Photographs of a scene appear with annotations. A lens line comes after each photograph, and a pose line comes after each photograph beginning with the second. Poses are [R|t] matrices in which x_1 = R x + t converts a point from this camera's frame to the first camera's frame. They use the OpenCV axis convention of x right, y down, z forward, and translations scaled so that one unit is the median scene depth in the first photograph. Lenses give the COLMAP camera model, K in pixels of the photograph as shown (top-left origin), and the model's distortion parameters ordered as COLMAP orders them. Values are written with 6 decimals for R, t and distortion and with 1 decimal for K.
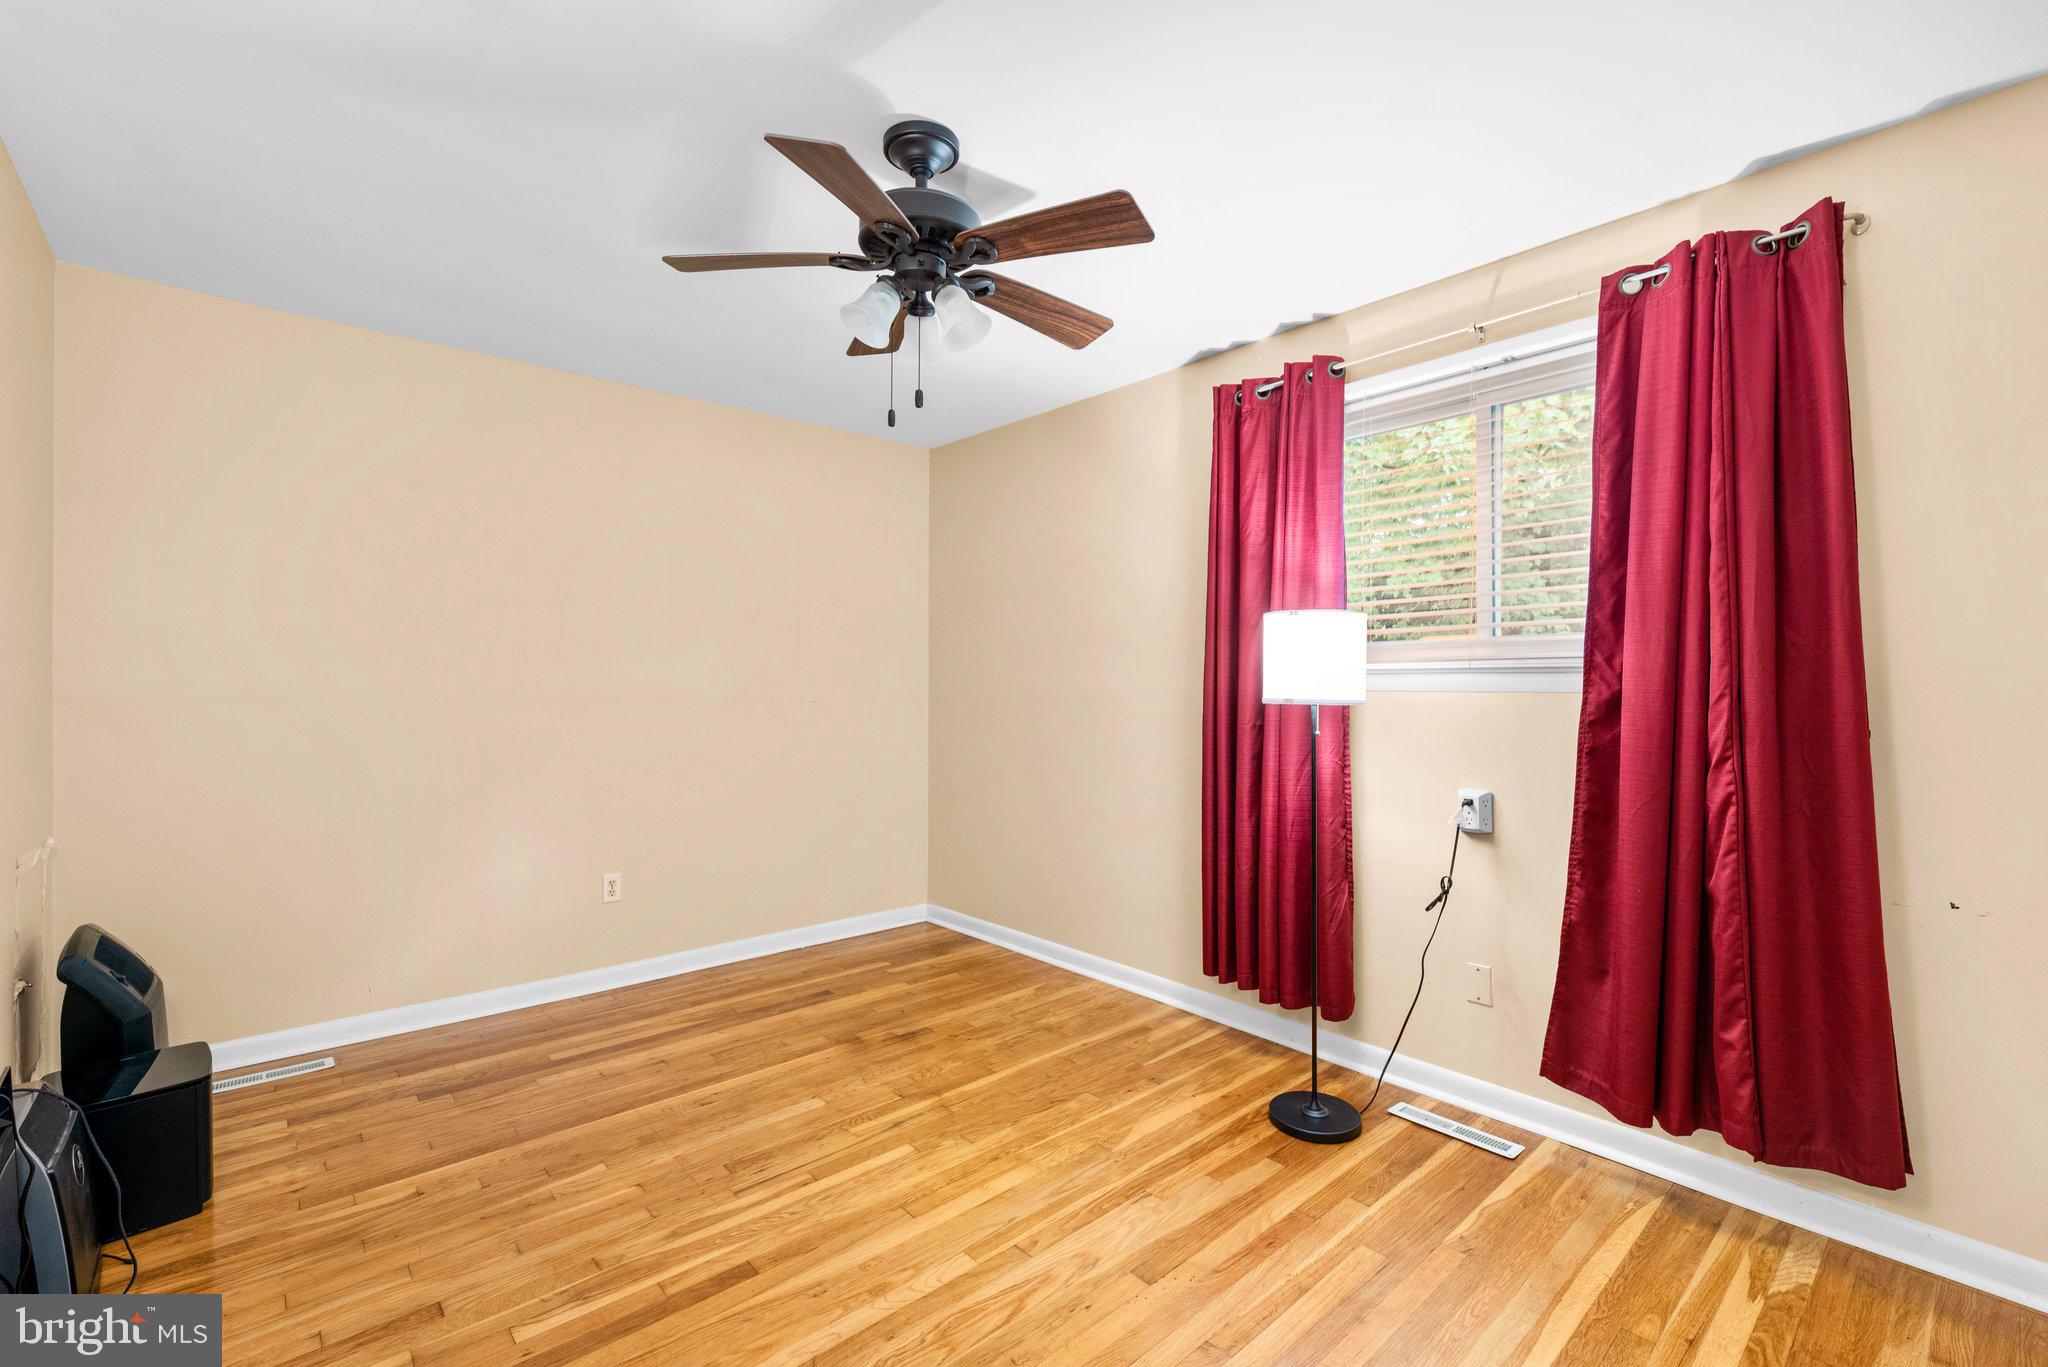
lens RADIAL K [[876.9, 0, 1024.8], [0, 876.9, 684.0], [0, 0, 1]] dist [-0.000535, -0.000133]
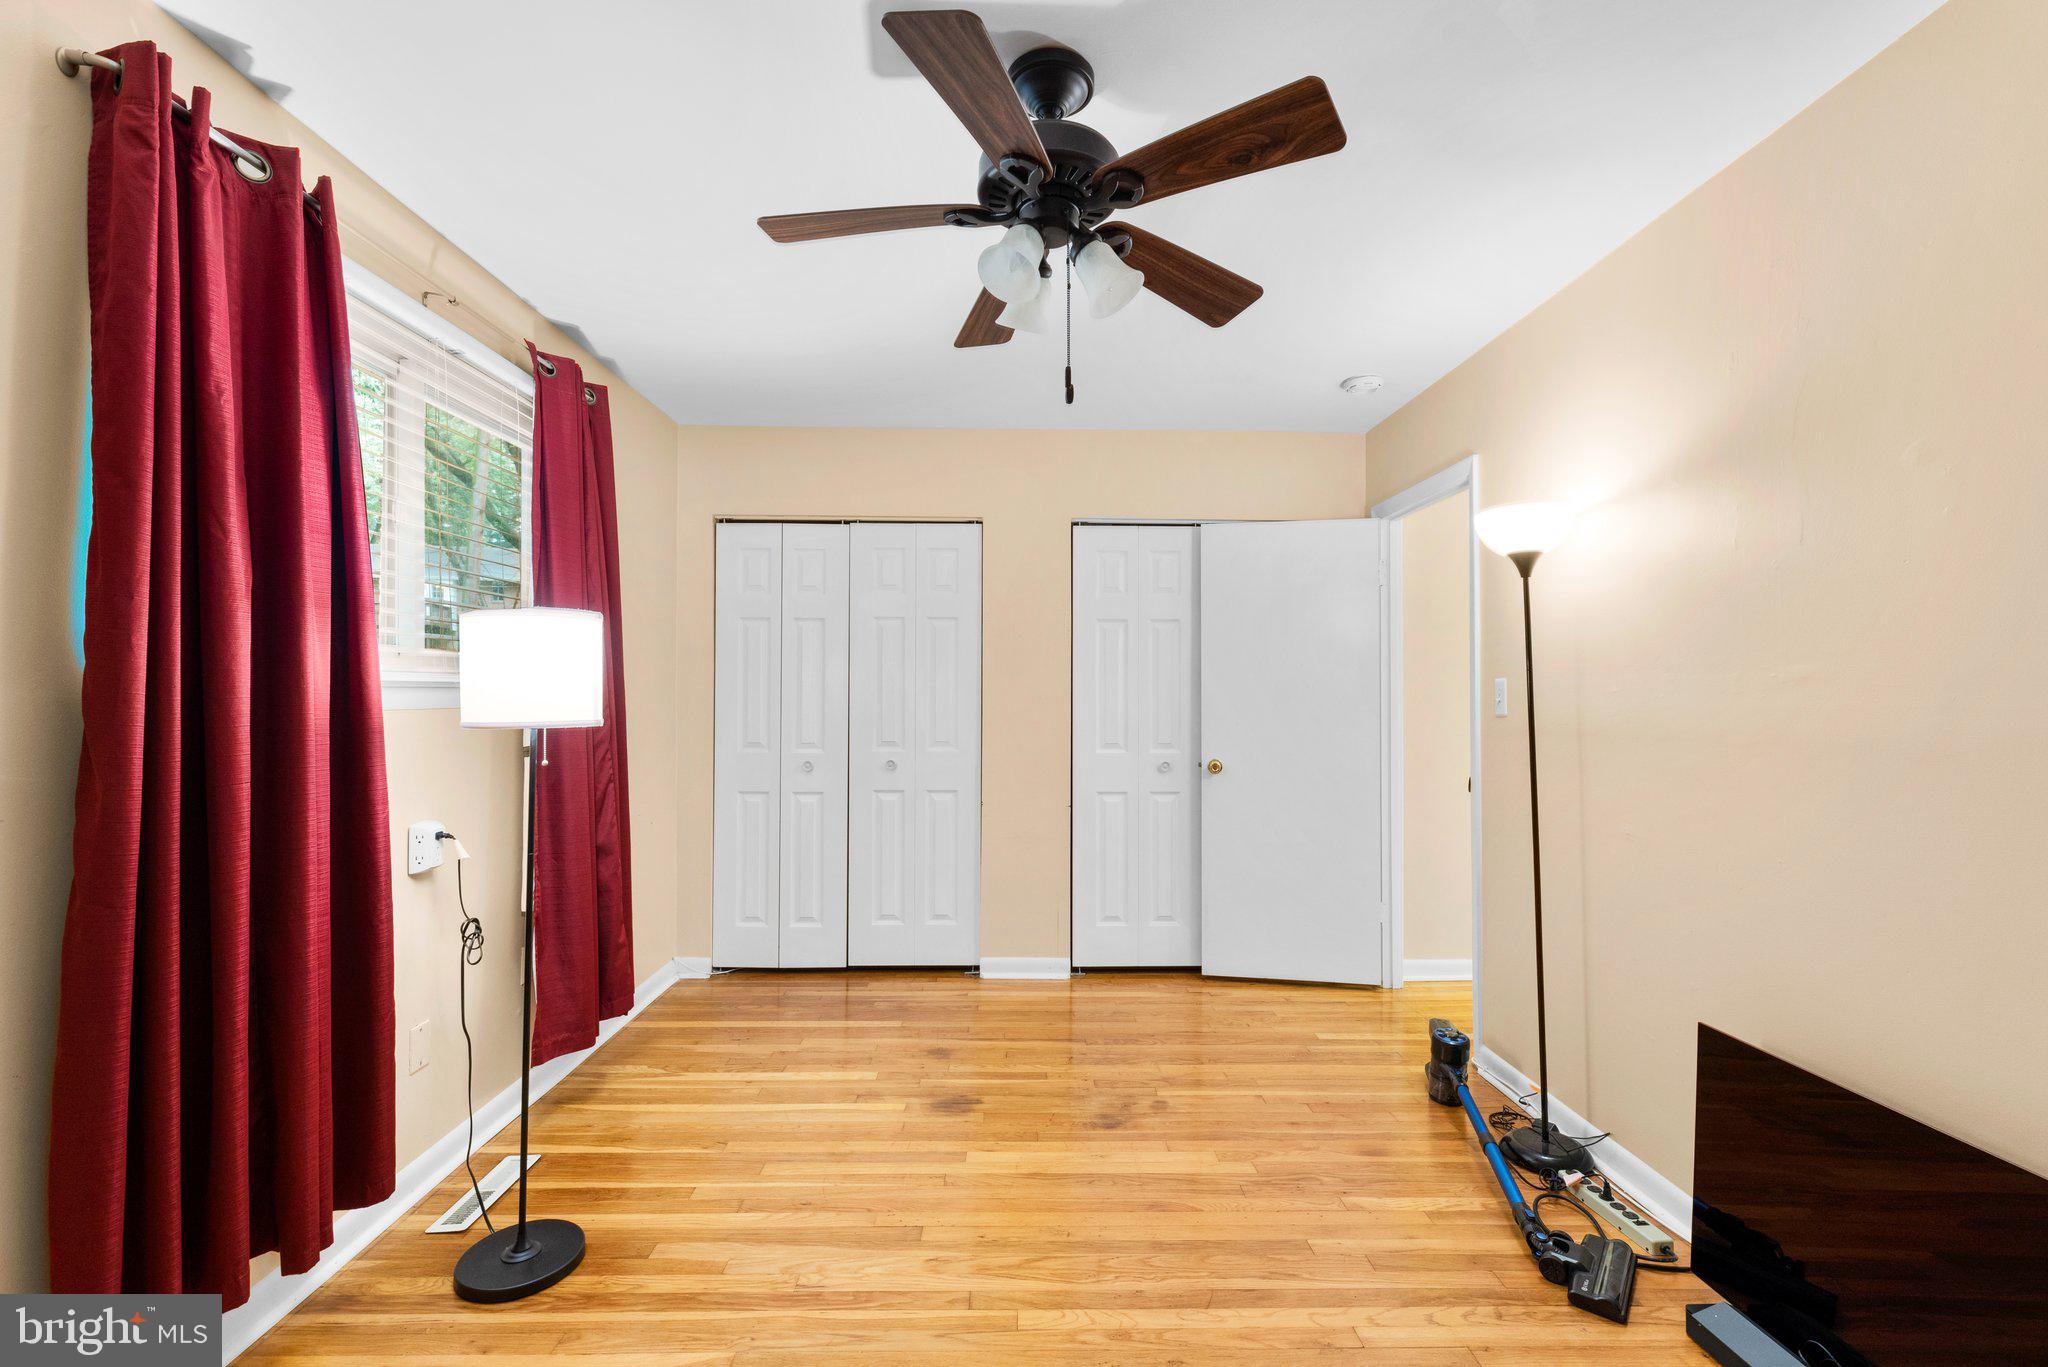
lens RADIAL K [[923.4, 0, 1022.2], [0, 923.4, 685.7], [0, 0, 1]] dist [0.005020, 0.000206]
pose [[-0.762843, 0.000115, 0.646584, -0.690619], [-0.001665, 0.999996, -0.002142, -0.017331], [-0.646582, -0.002711, -0.762840, 1.722128]]
